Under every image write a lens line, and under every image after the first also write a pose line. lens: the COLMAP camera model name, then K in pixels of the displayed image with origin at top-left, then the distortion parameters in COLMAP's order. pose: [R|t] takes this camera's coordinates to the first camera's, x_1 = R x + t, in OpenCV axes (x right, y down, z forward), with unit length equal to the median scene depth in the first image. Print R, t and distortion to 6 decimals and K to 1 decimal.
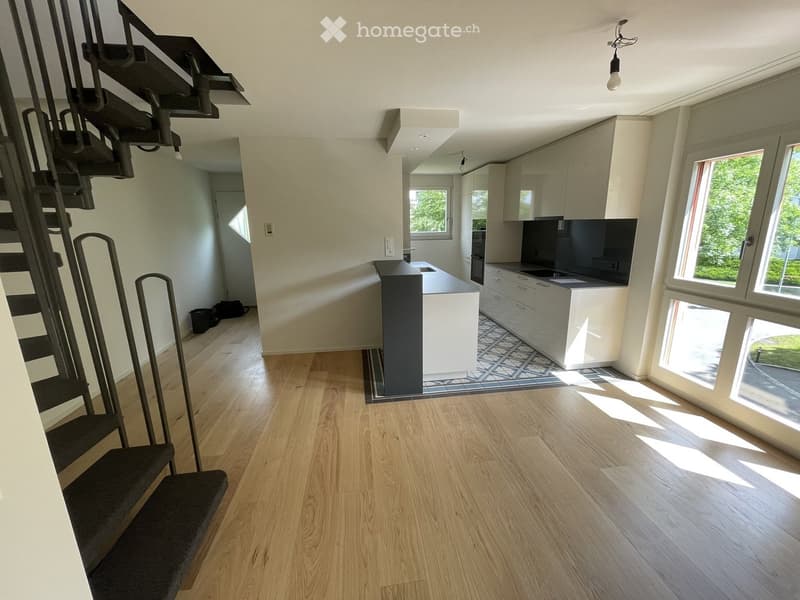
lens RADIAL K [[323.9, 0, 398.7], [0, 323.9, 296.9], [0, 0, 1]] dist [0.001814, -0.000404]
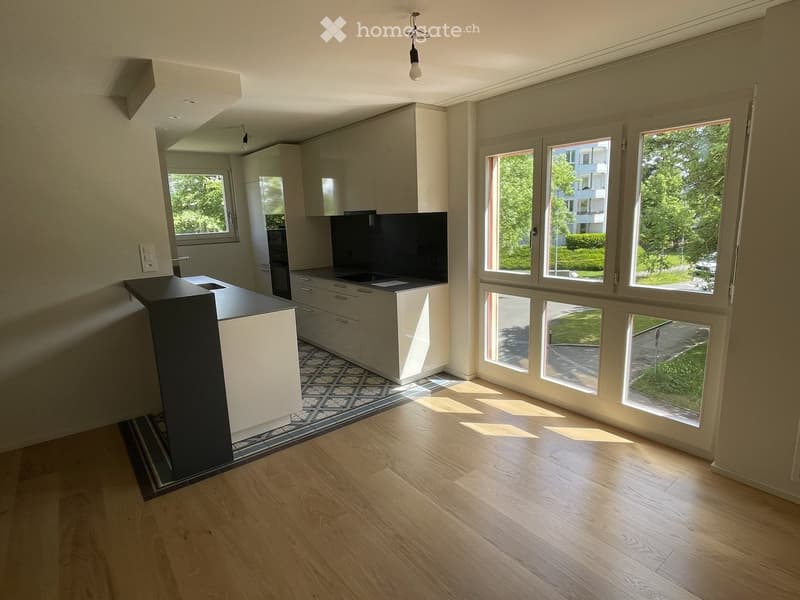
lens RADIAL K [[435.6, 0, 395.0], [0, 435.6, 298.3], [0, 0, 1]] dist [0.002791, -0.005990]
pose [[0.865445, -0.109947, 0.488791, -0.046237], [0.130591, 0.991402, -0.008220, 0.001411], [-0.483685, 0.070946, 0.872362, -0.024608]]
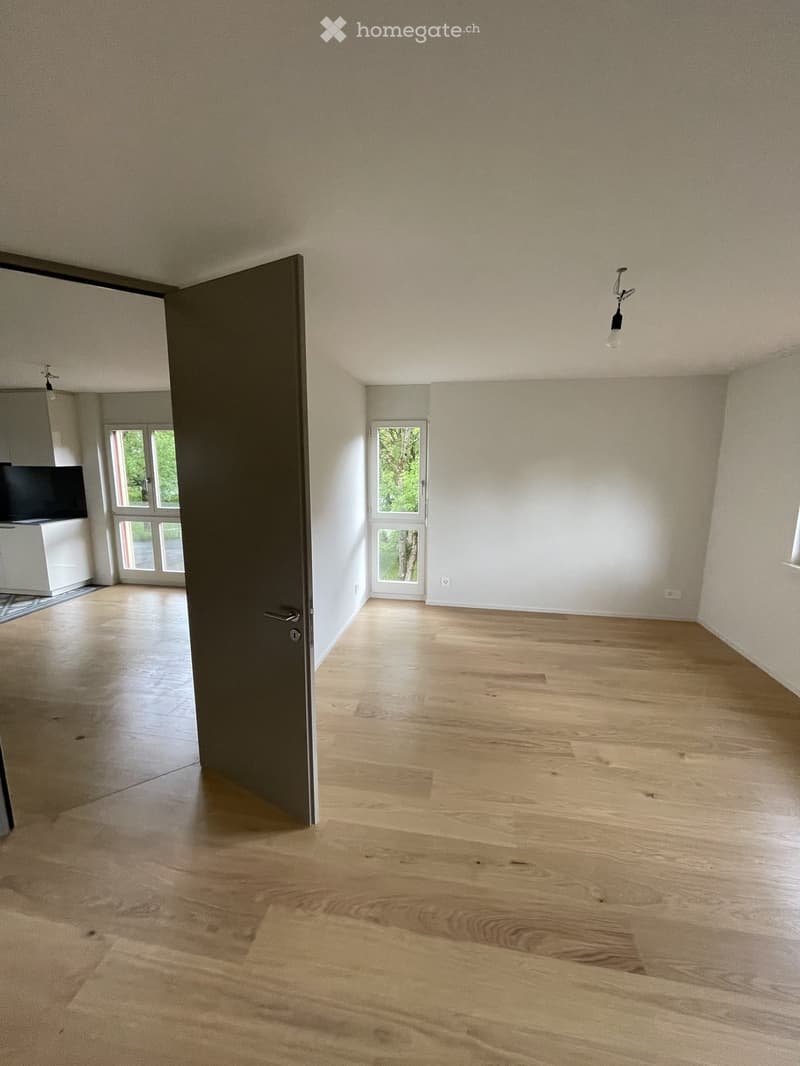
lens RADIAL K [[431.6, 0, 404.5], [0, 431.6, 529.9], [0, 0, 1]] dist [0.001814, -0.000404]
pose [[0.296648, -0.141213, 0.944489, -0.554262], [0.203629, 0.975616, 0.081910, 0.133677], [-0.933025, 0.168027, 0.318170, -0.724674]]
